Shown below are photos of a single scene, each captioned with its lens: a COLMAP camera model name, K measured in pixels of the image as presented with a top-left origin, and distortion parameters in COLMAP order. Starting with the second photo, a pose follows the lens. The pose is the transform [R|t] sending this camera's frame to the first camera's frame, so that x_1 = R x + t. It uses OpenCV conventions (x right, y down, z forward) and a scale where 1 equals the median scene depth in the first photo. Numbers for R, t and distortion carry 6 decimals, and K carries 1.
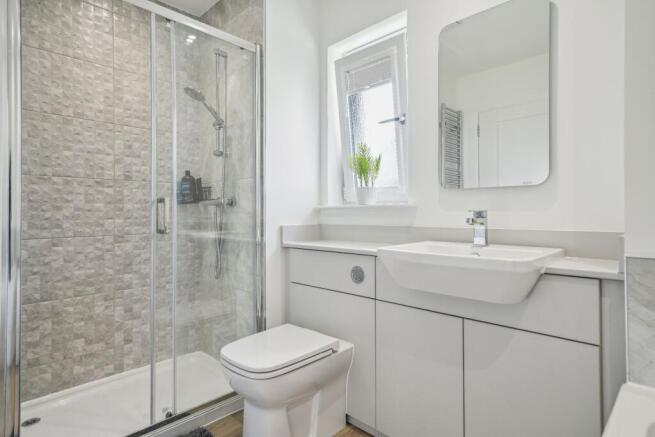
lens RADIAL K [[359.3, 0, 327.5], [0, 359.3, 218.5], [0, 0, 1]] dist [0.001080, -0.000070]
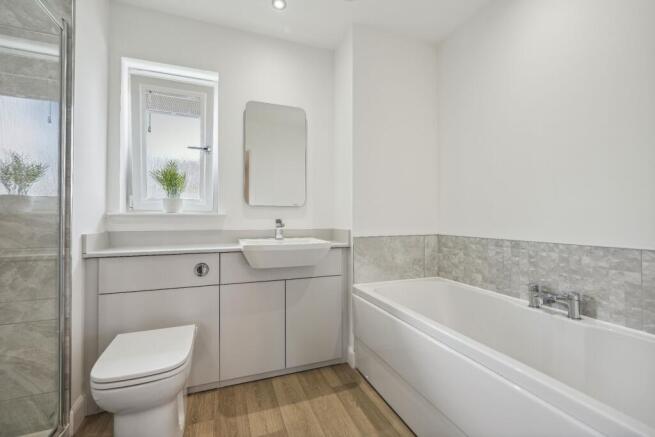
lens RADIAL K [[282.3, 0, 327.4], [0, 282.3, 223.1], [0, 0, 1]] dist [0.000557, -0.000032]
pose [[0.418539, -0.014235, 0.908087, -0.583255], [0.011113, 0.999883, 0.010552, -0.010853], [-0.908131, 0.005675, 0.418648, 0.169266]]
